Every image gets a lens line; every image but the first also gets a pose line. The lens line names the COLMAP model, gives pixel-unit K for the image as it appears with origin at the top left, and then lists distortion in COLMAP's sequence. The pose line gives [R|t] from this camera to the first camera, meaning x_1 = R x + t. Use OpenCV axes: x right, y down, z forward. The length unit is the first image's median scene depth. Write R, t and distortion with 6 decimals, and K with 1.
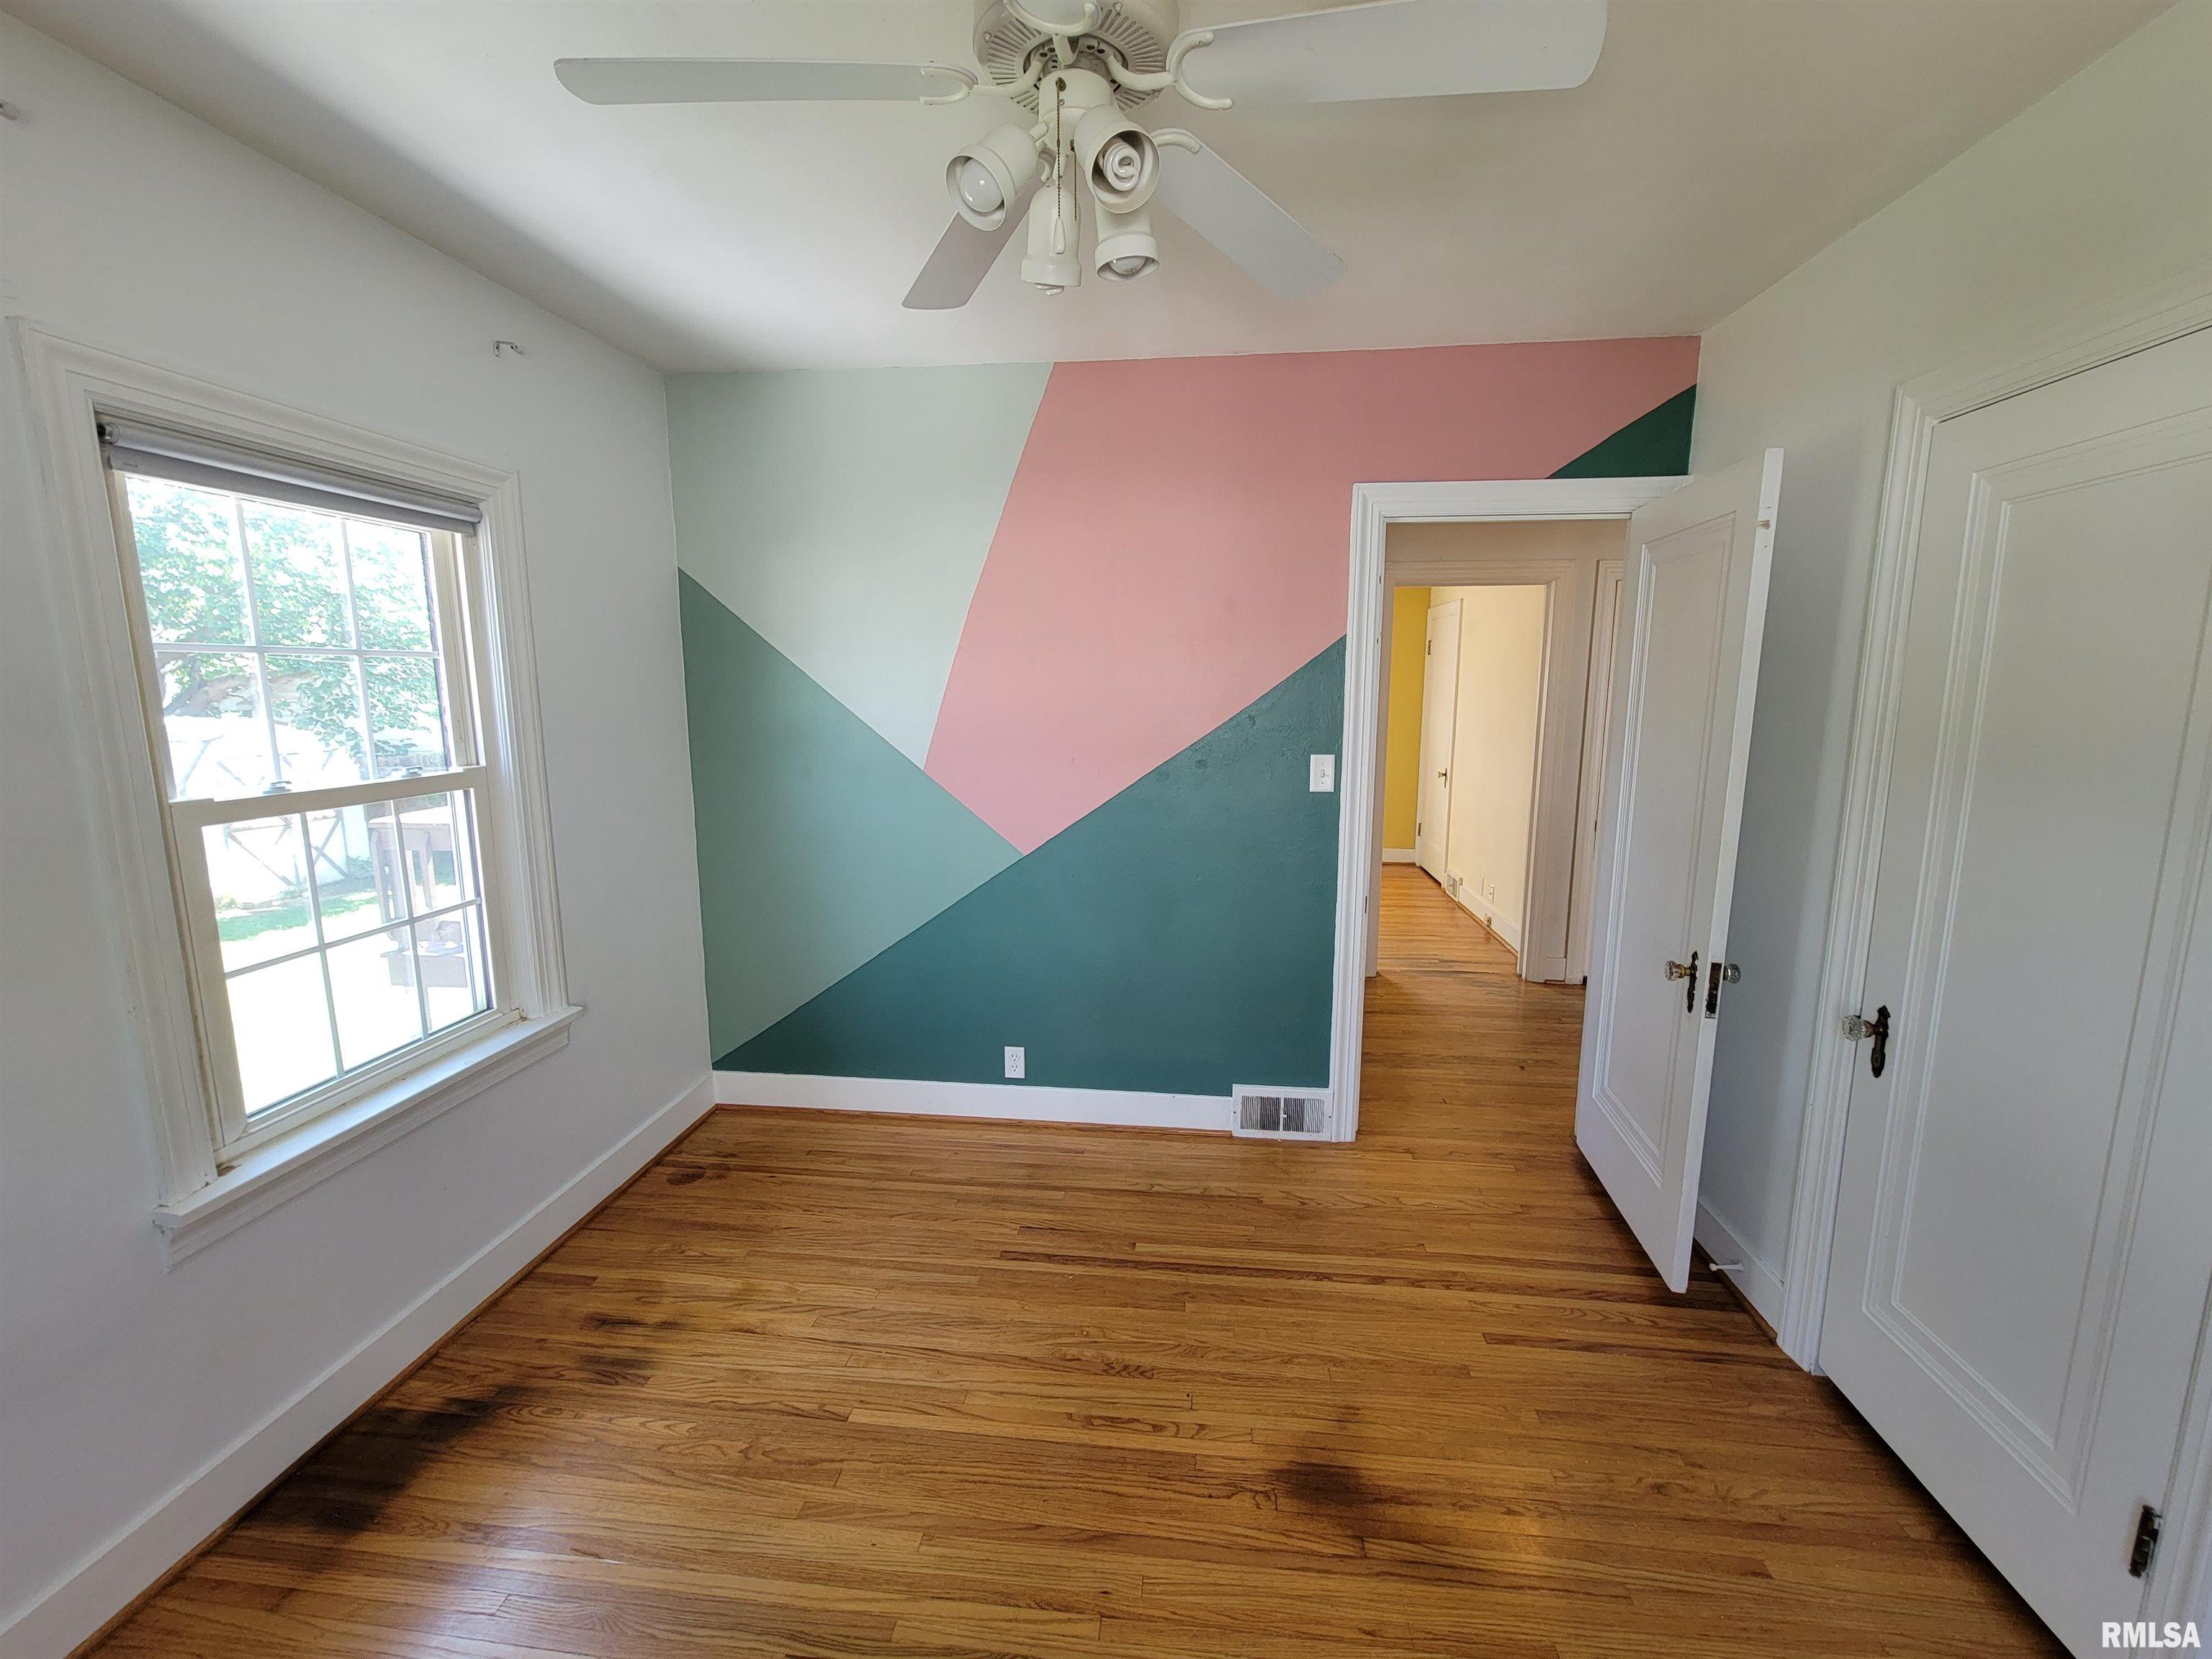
lens RADIAL K [[905.0, 0, 1106.0], [0, 905.0, 829.5], [0, 0, 1]] dist [-0.000562, -0.000520]
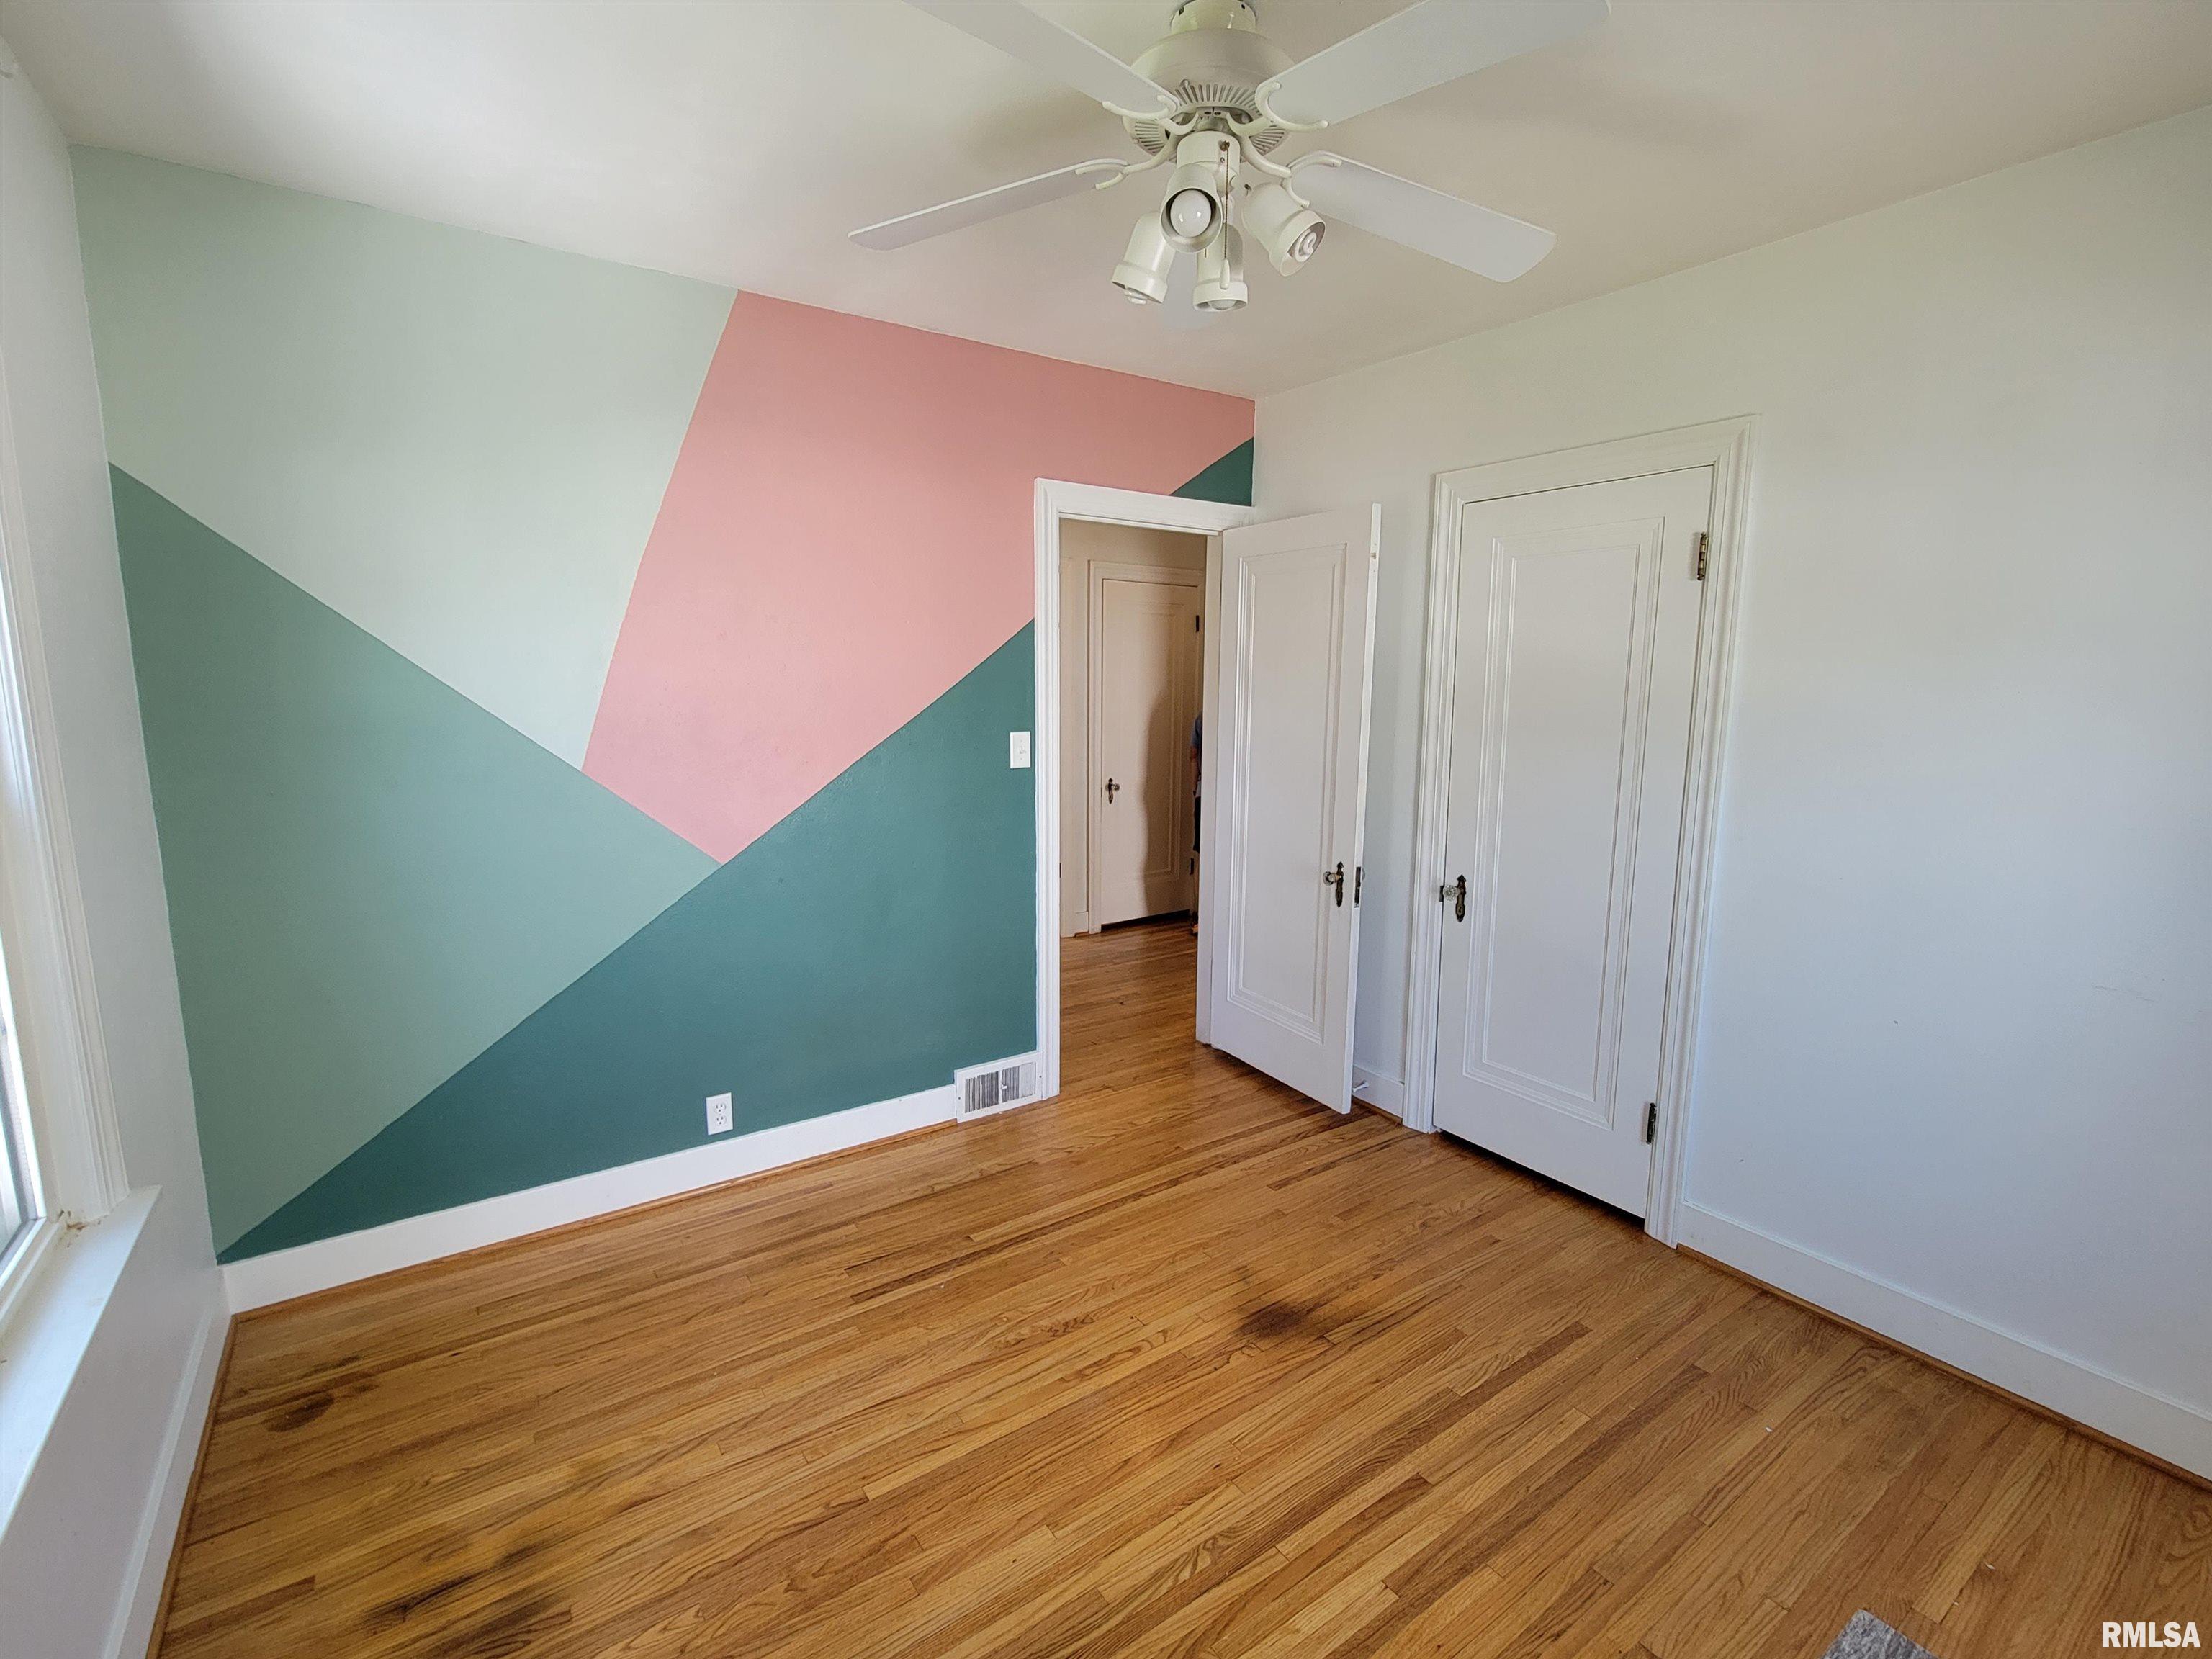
lens RADIAL K [[995.8, 0, 1106.0], [0, 995.8, 829.5], [0, 0, 1]] dist [-0.002127, -0.000273]
pose [[0.751823, -0.096694, 0.652236, -0.558776], [0.098617, 0.994552, 0.033768, 0.000050], [-0.651948, 0.038934, 0.757263, 0.081054]]
